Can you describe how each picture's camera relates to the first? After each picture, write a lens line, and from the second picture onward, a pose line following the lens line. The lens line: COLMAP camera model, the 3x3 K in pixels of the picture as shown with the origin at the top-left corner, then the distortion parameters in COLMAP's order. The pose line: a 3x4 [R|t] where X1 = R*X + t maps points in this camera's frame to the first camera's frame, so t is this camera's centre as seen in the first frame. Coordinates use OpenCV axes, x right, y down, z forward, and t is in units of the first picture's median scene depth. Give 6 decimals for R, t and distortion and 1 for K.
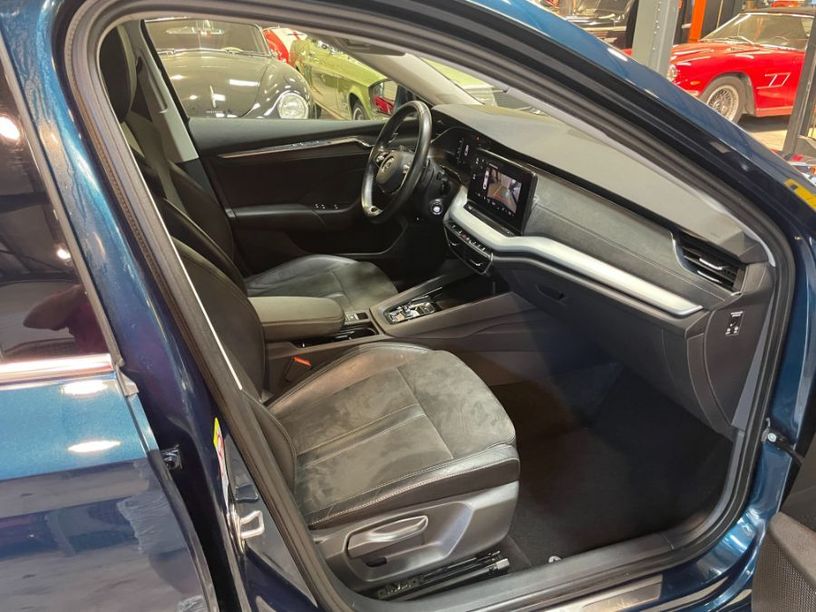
lens RADIAL K [[621.5, 0, 409.0], [0, 621.5, 294.1], [0, 0, 1]] dist [0.108422, -0.150296]
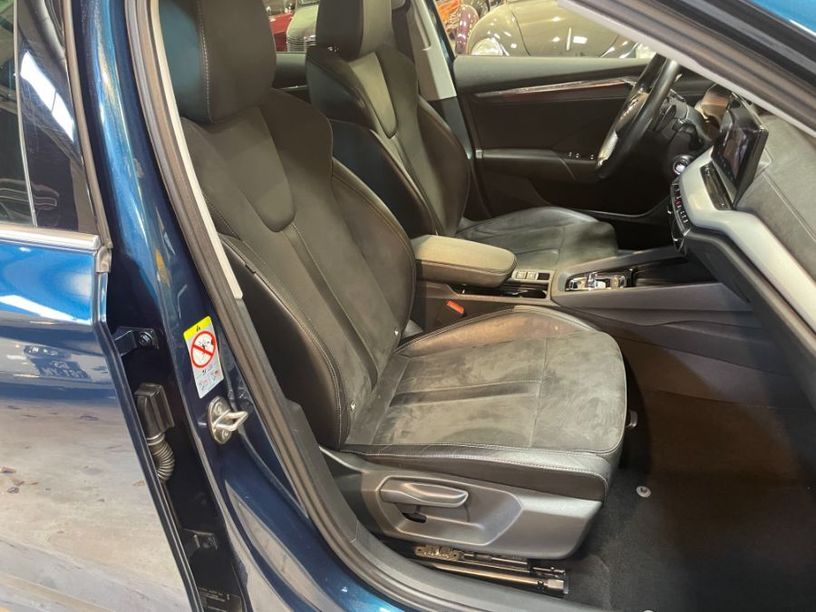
lens RADIAL K [[621.5, 0, 409.0], [0, 621.5, 294.1], [0, 0, 1]] dist [0.108422, -0.150296]
pose [[0.805979, 0.214374, -0.551763, 0.305691], [-0.173853, 0.976738, 0.125535, -0.022340], [0.565839, -0.005253, 0.824499, 0.151657]]
